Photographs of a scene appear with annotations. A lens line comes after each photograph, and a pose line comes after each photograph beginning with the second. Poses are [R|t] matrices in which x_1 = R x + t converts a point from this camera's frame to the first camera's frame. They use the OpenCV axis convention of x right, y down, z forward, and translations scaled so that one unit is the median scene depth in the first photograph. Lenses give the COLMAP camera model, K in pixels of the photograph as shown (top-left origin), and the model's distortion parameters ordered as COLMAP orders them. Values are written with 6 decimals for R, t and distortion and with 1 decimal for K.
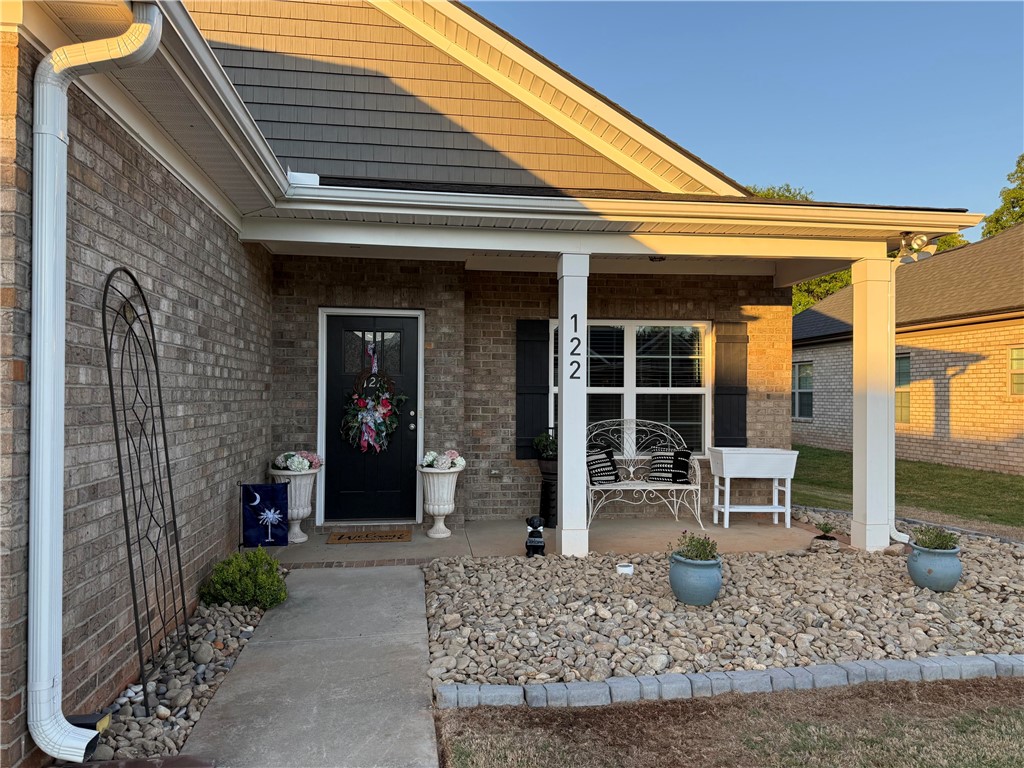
lens RADIAL K [[725.5, 0, 520.1], [0, 725.5, 392.2], [0, 0, 1]] dist [0.056361, -0.071232]
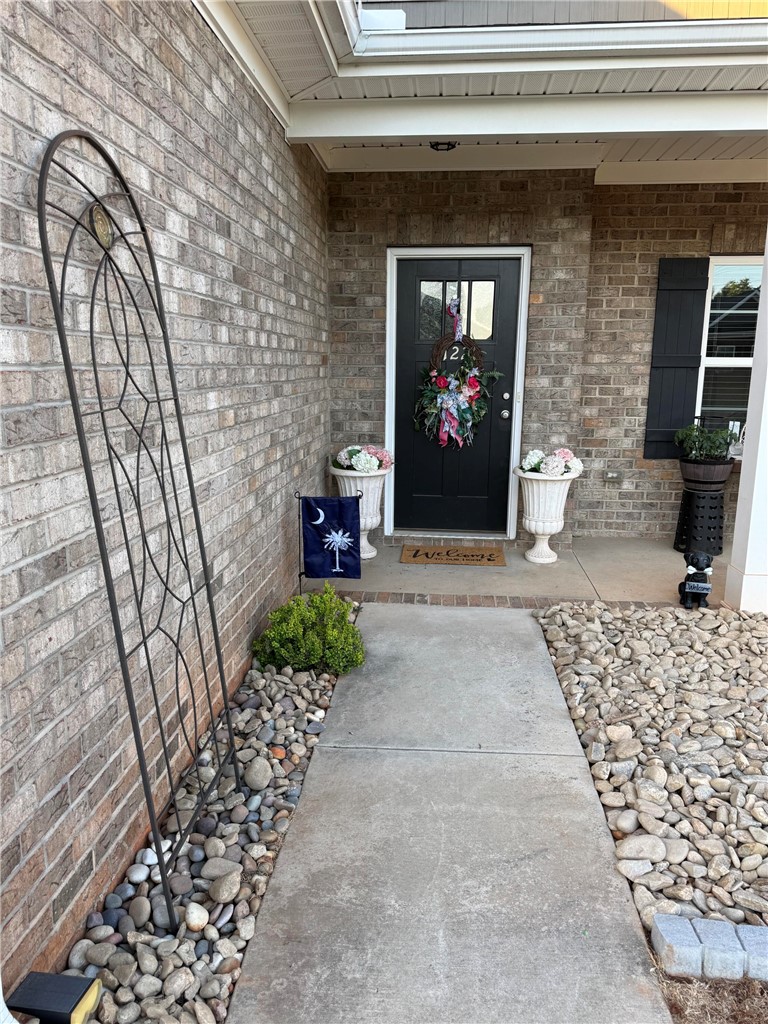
lens RADIAL K [[725.5, 0, 385.8], [0, 725.5, 518.8], [0, 0, 1]] dist [0.056361, -0.071232]
pose [[0.972589, 0.046991, -0.227735, -0.123411], [0.002032, 0.977613, 0.210402, -0.006438], [0.232524, -0.205097, 0.950720, 0.305521]]
